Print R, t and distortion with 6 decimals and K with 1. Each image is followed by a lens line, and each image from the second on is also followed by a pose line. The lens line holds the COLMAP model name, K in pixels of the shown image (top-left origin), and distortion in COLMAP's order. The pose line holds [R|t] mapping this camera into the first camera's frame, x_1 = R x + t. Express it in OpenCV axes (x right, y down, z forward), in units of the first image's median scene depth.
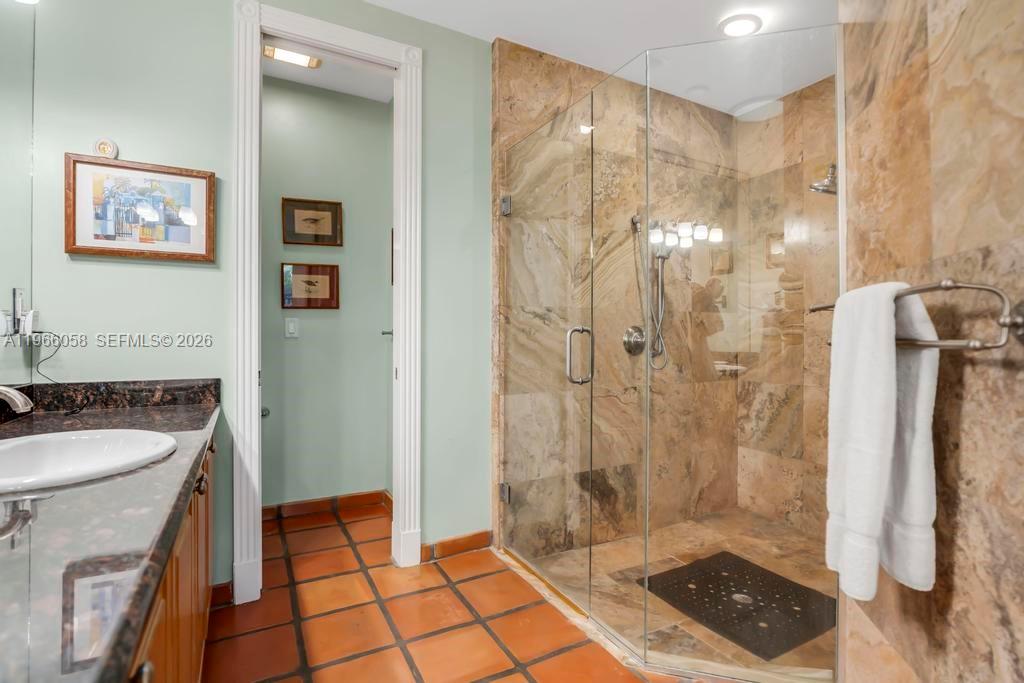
lens RADIAL K [[474.4, 0, 517.0], [0, 474.4, 333.1], [0, 0, 1]] dist [-0.019702, -0.000028]
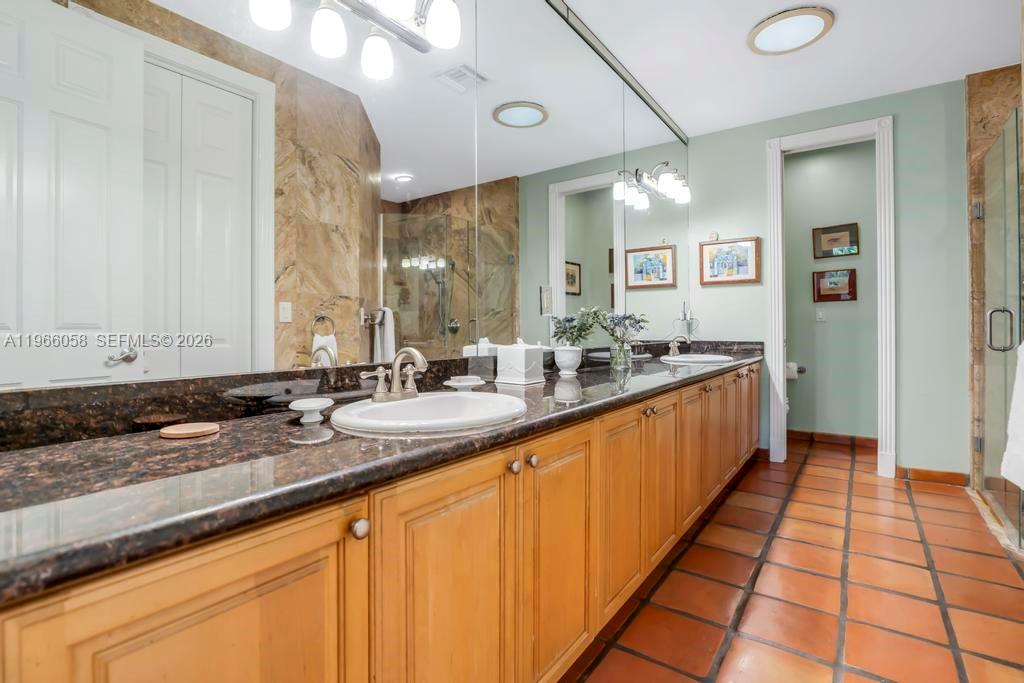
lens RADIAL K [[485.7, 0, 514.4], [0, 485.7, 326.5], [0, 0, 1]] dist [-0.017245, 0.000664]
pose [[0.414887, -0.004102, -0.909864, 0.618111], [0.009012, 0.999959, -0.000399, 0.021397], [0.909828, -0.008034, 0.414907, -0.620559]]
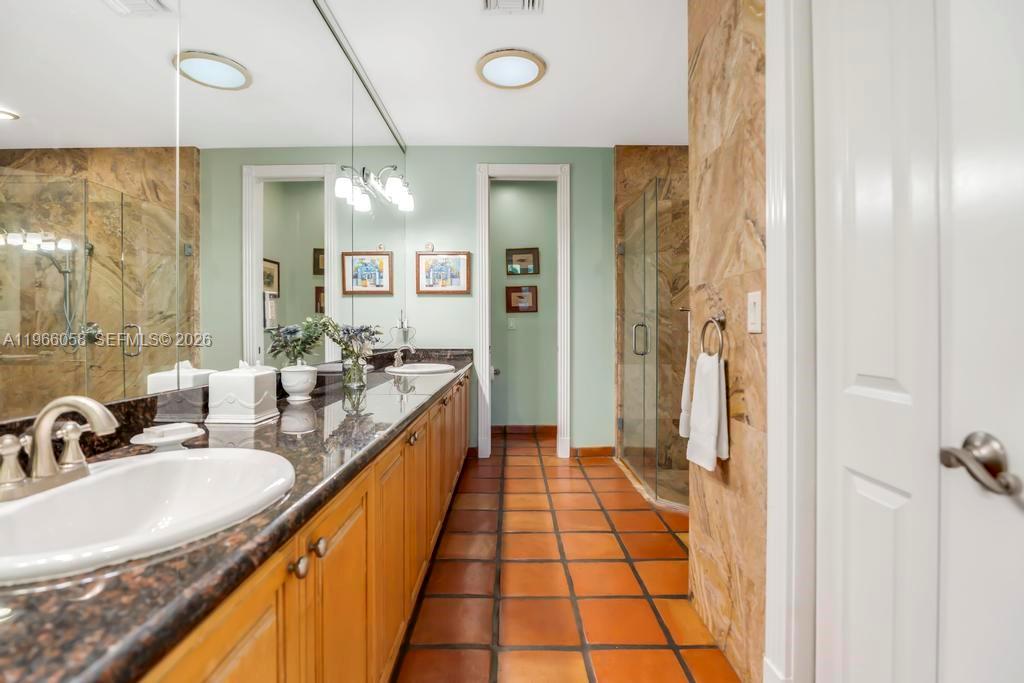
lens RADIAL K [[477.2, 0, 512.6], [0, 477.2, 330.0], [0, 0, 1]] dist [-0.018805, 0.000269]
pose [[0.870330, 0.000200, -0.492470, 0.471878], [0.004354, 0.999958, 0.008101, -0.002988], [0.492450, -0.009195, 0.870292, -0.630662]]
